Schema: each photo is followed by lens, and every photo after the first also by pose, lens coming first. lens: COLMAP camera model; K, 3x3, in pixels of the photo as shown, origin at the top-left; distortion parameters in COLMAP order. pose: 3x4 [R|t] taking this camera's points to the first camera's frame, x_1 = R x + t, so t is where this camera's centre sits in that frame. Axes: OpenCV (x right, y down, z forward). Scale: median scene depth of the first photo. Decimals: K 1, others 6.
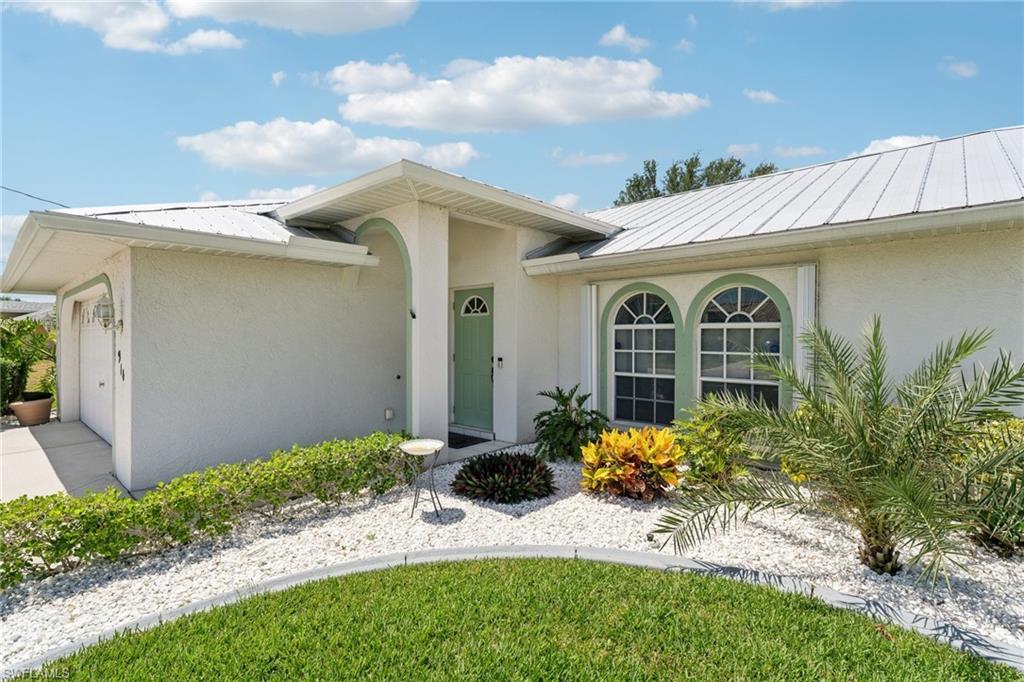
lens RADIAL K [[485.8, 0, 512.0], [0, 485.8, 341.0], [0, 0, 1]] dist [-0.000061, 0.000140]
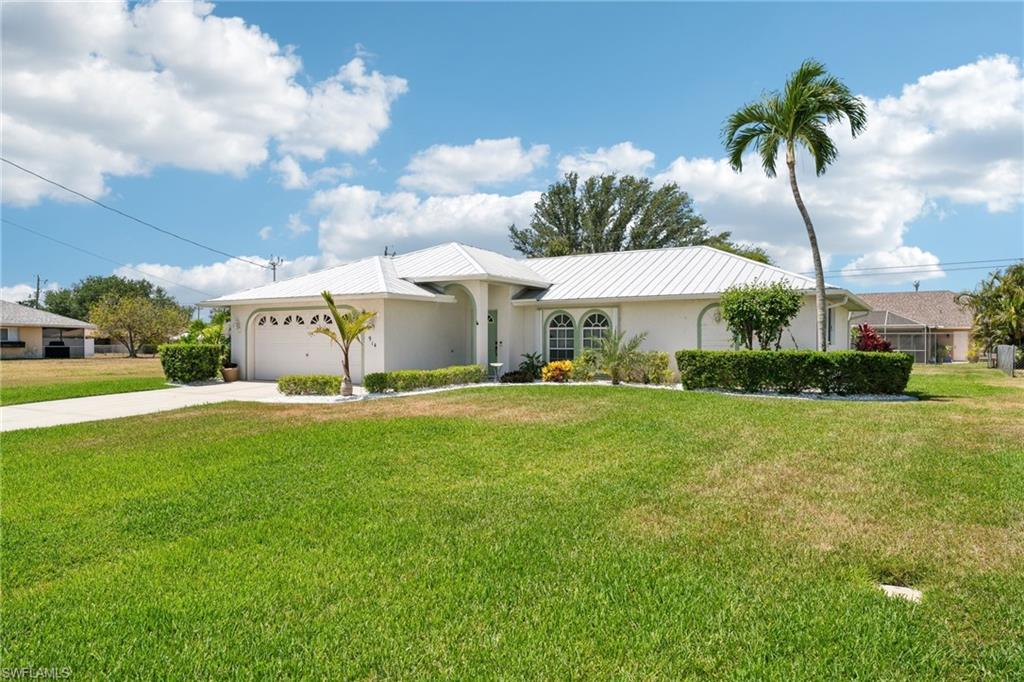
lens RADIAL K [[651.0, 0, 512.0], [0, 651.0, 341.0], [0, 0, 1]] dist [0.002104, 0.000316]
pose [[0.983336, 0.001763, 0.181788, -0.574485], [0.000238, 0.999940, -0.010982, 0.070343], [-0.181796, 0.010843, 0.983276, -2.192509]]
